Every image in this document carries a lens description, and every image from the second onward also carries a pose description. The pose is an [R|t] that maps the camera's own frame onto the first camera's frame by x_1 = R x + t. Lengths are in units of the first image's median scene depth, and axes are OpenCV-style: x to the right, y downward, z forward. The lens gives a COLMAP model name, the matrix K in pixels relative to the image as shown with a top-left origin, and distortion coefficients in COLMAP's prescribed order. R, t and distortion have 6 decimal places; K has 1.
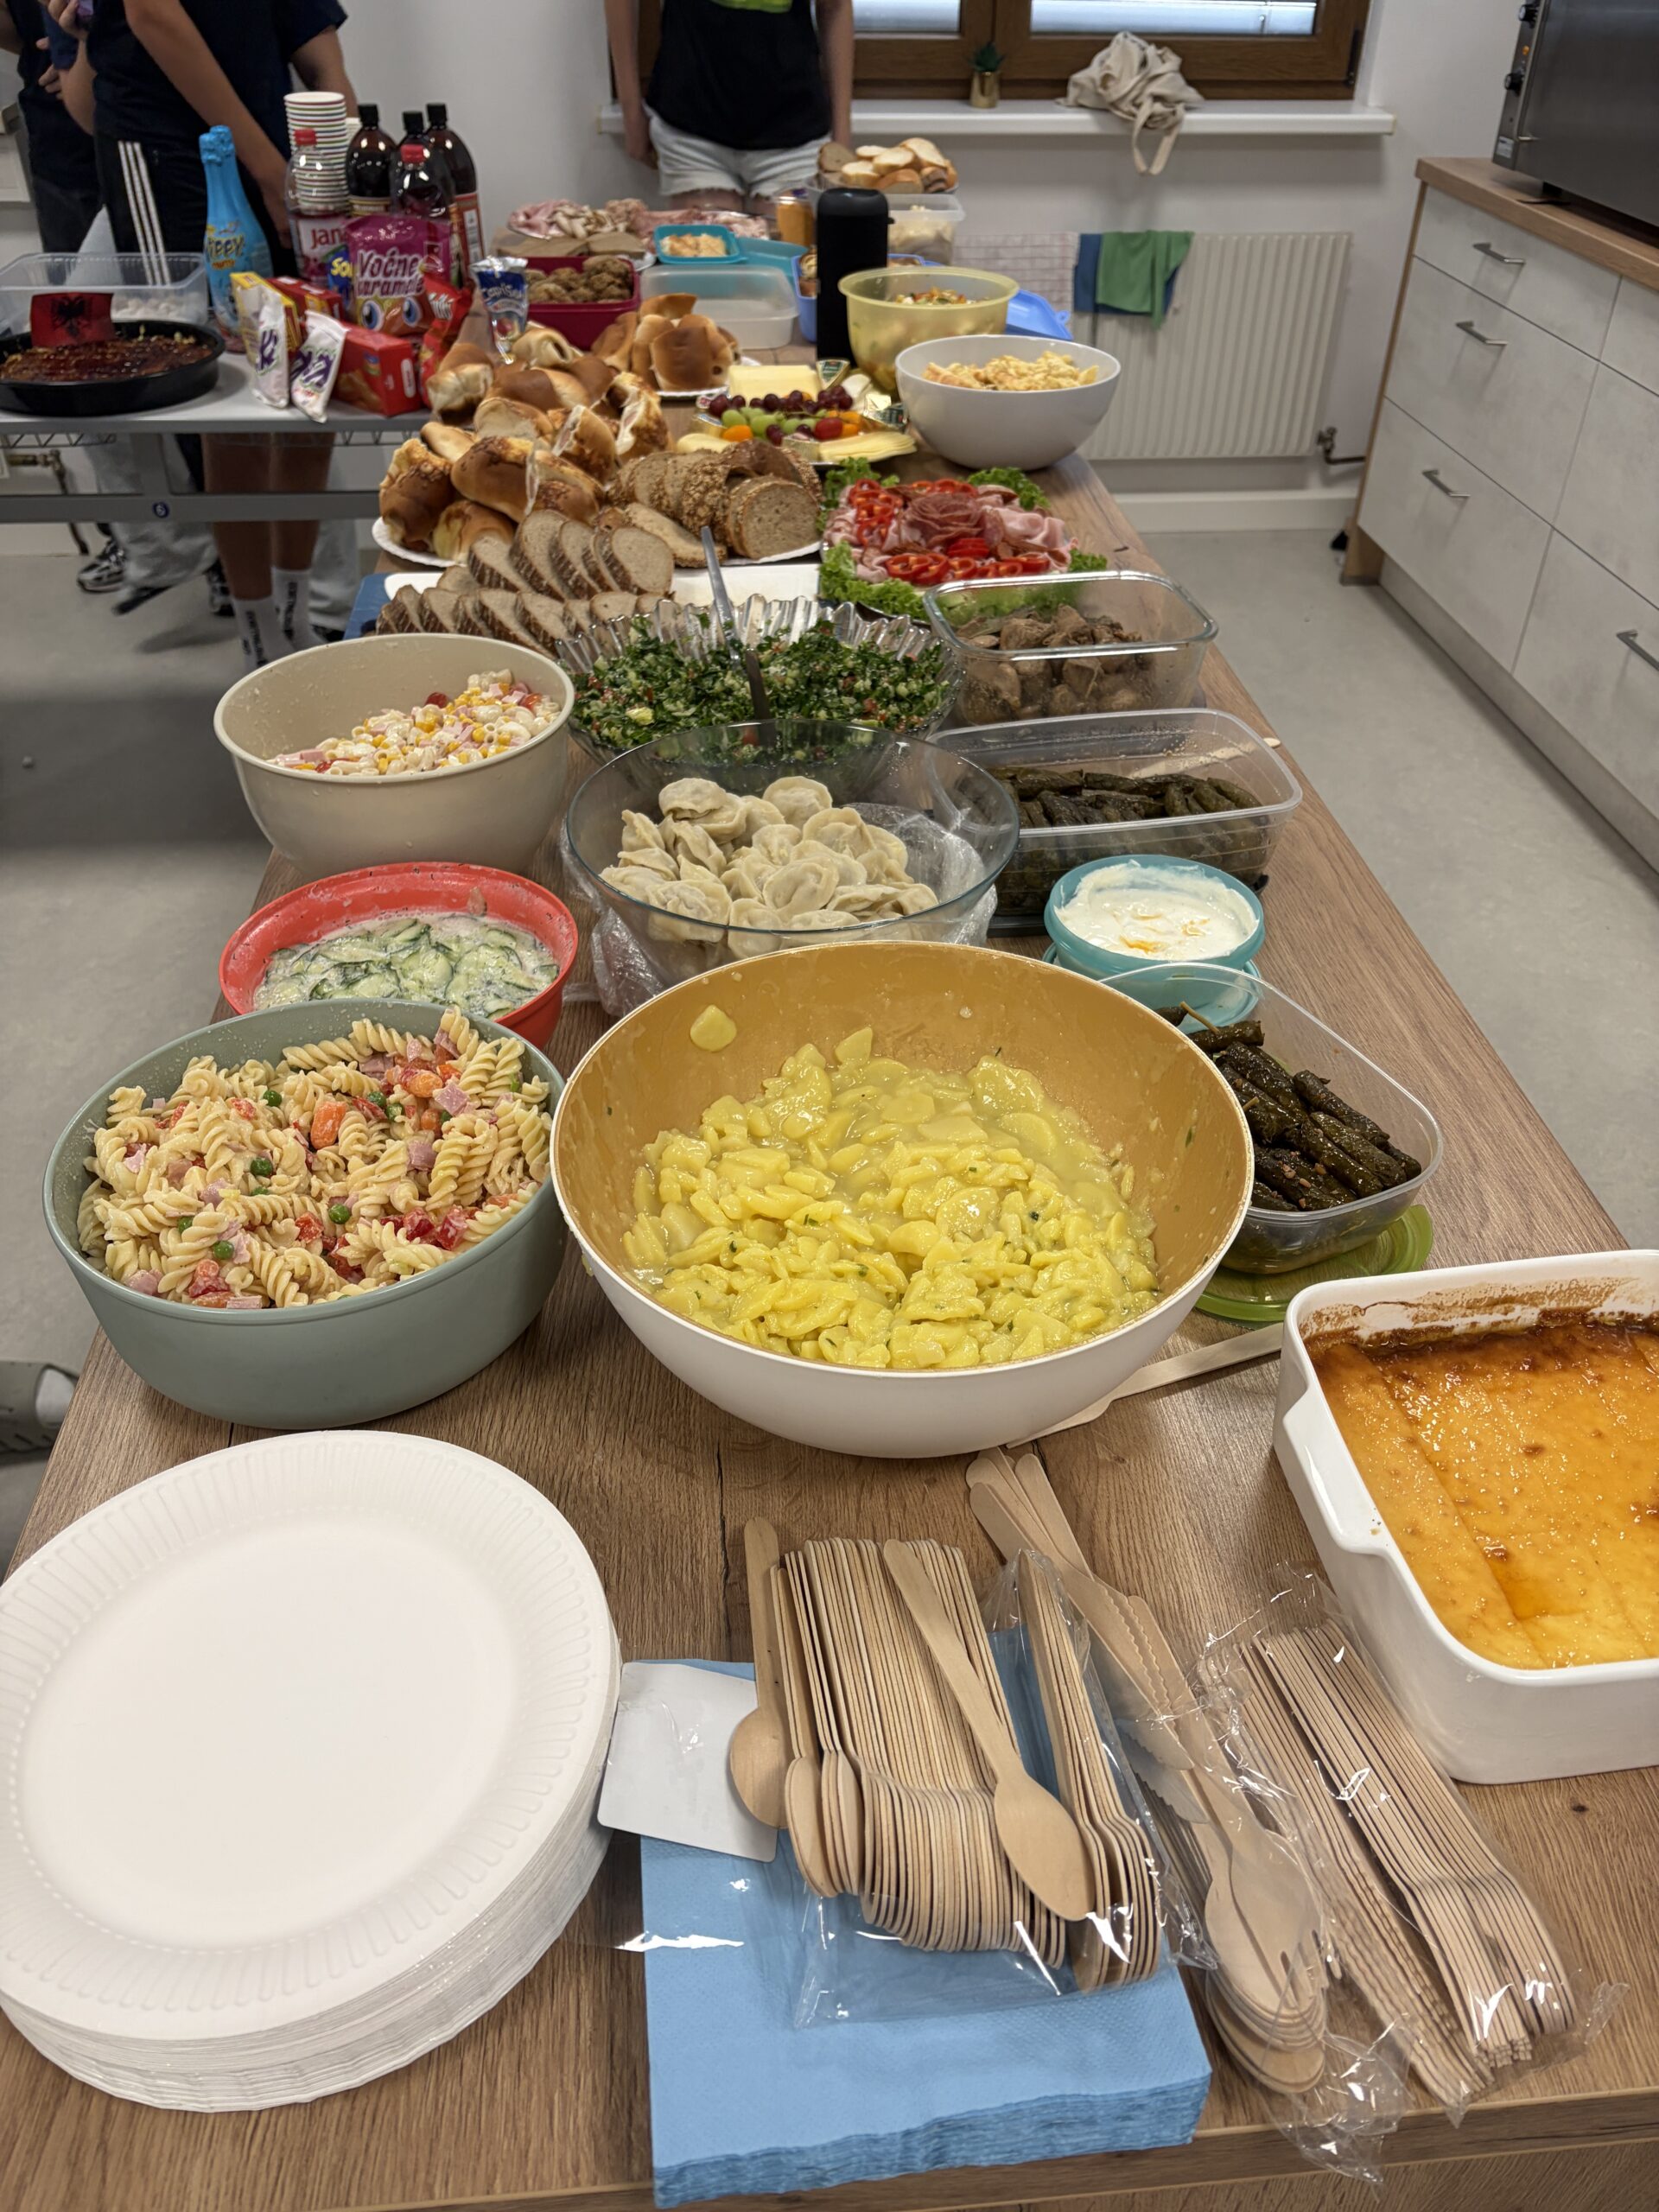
lens RADIAL K [[1673.1, 0, 829.5], [0, 1673.1, 1106.0], [0, 0, 1]] dist [0.061499, 0.000490]
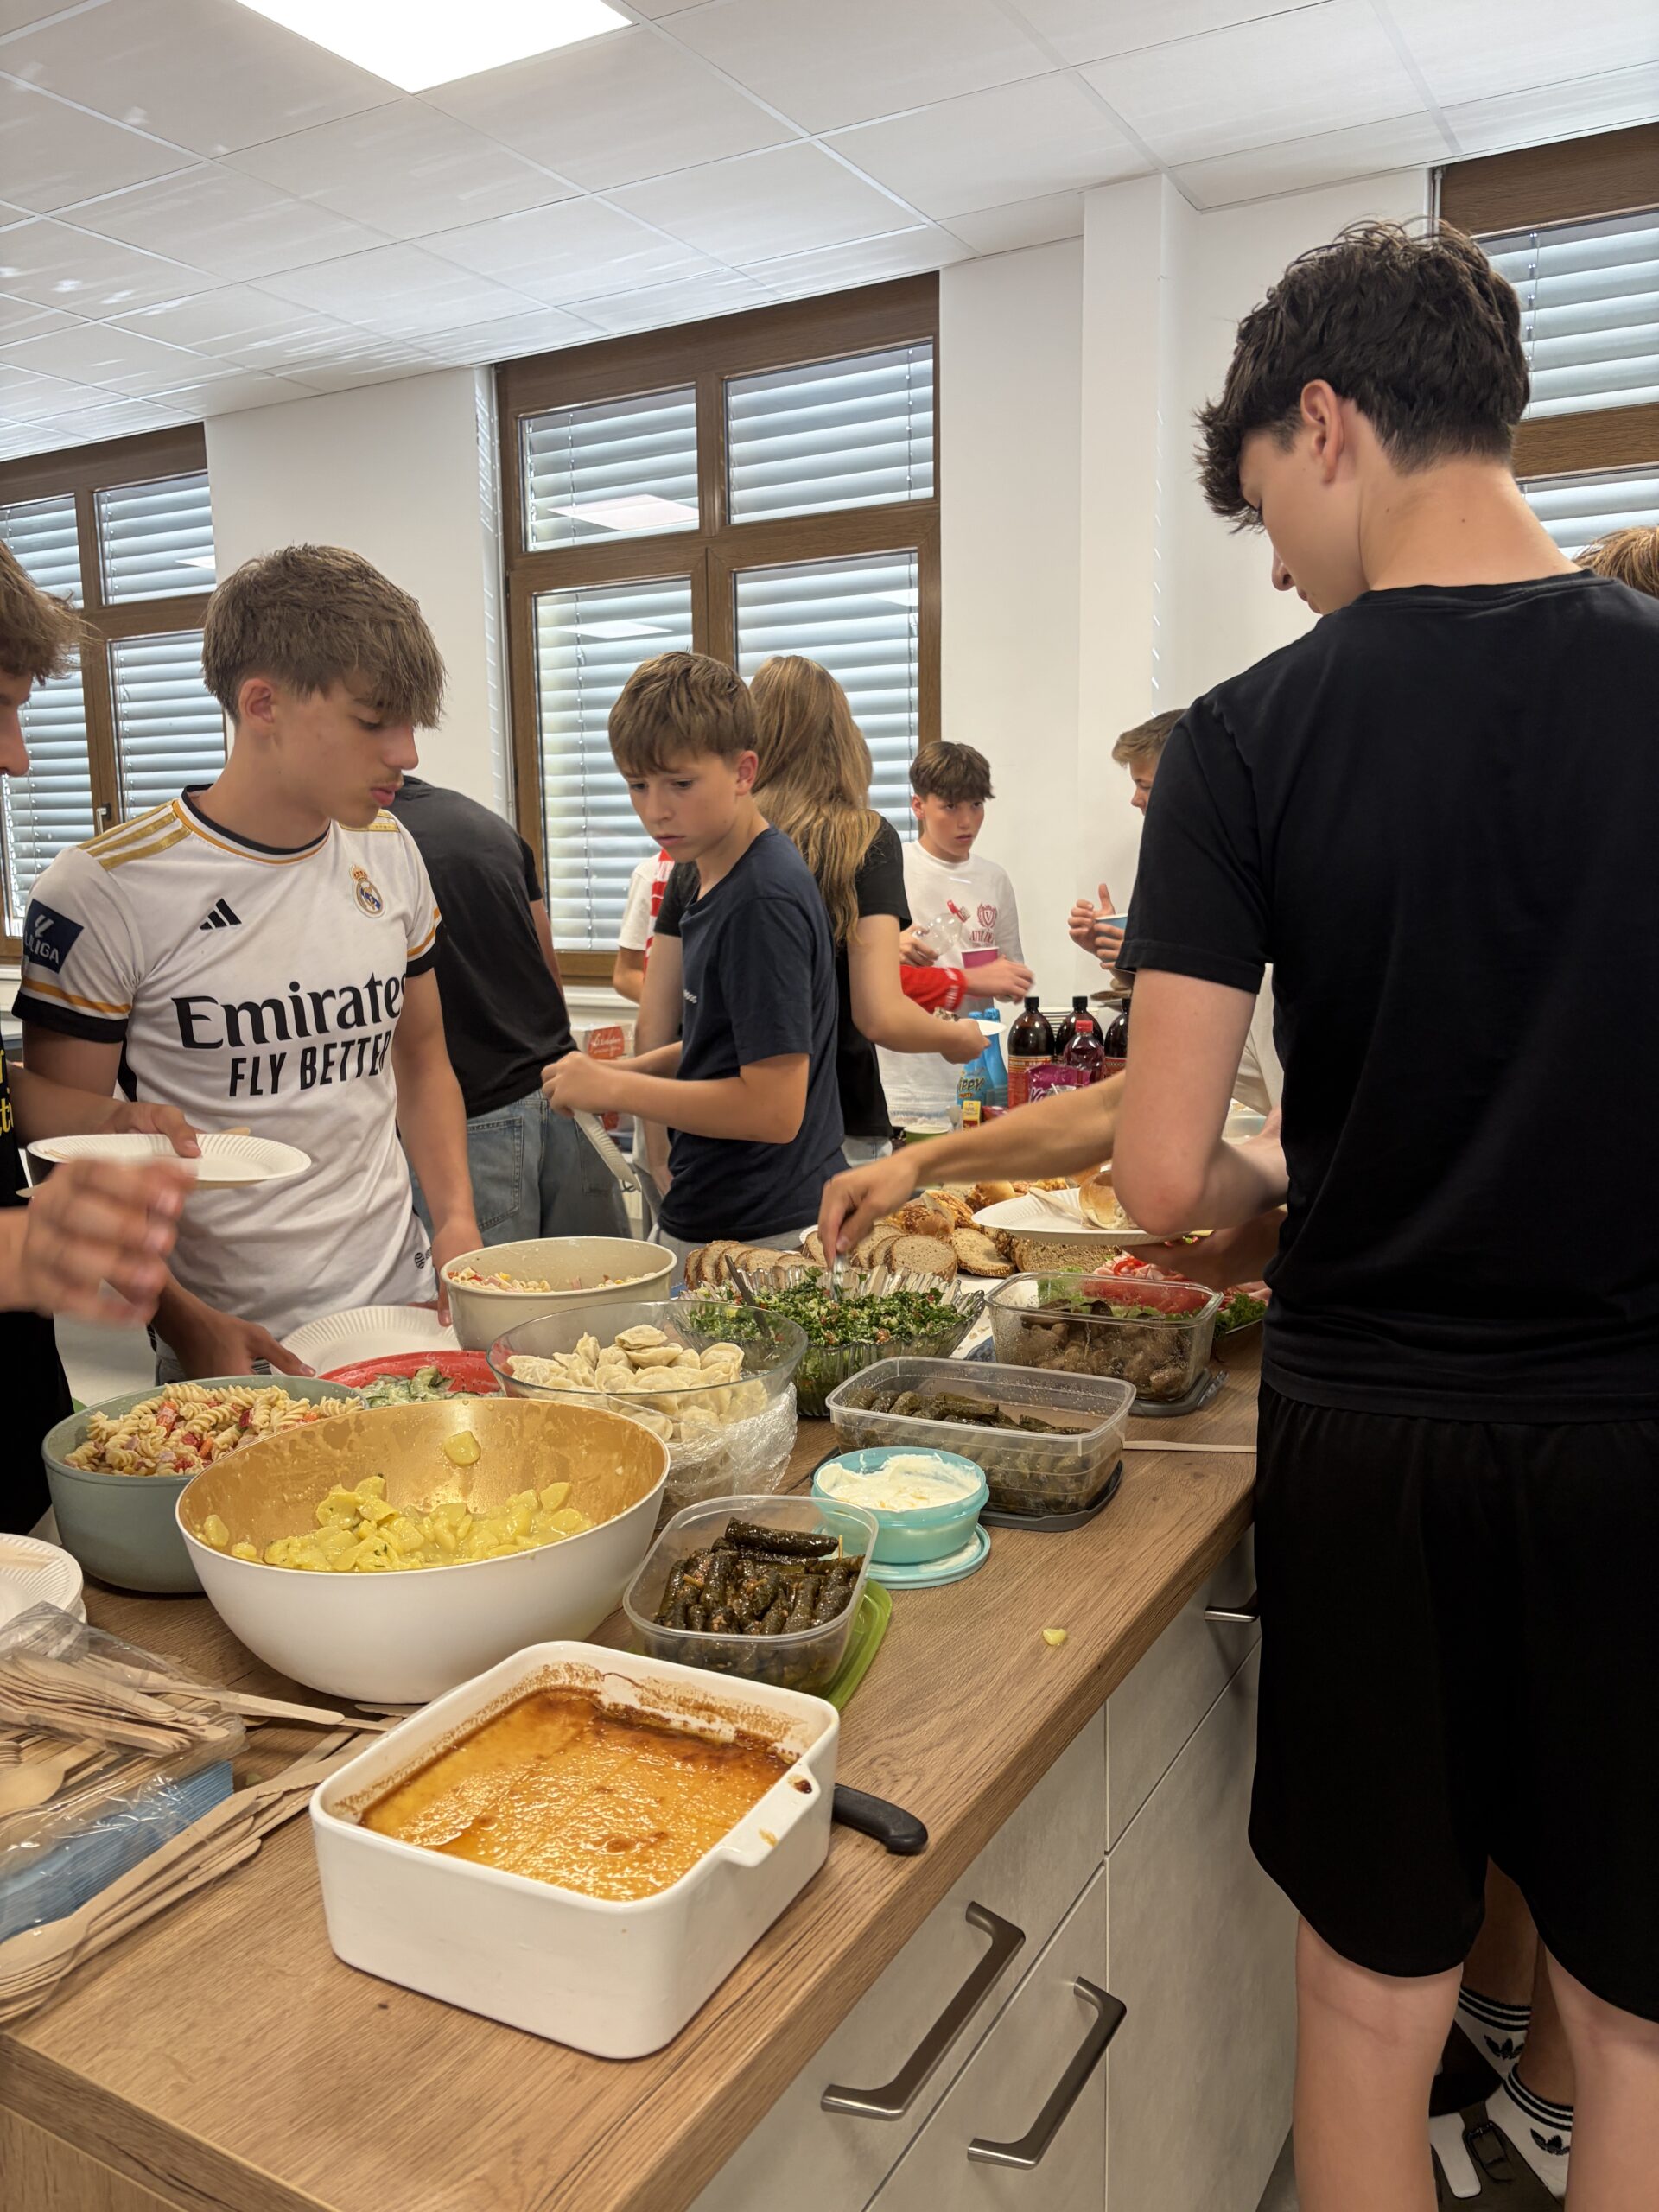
lens RADIAL K [[1673.1, 0, 829.5], [0, 1673.1, 1106.0], [0, 0, 1]] dist [0.061499, 0.000490]
pose [[0.813679, 0.063658, -0.577818, 1.145151], [-0.333689, 0.865060, -0.374596, 0.165557], [0.476002, 0.497613, 0.725123, -0.058976]]
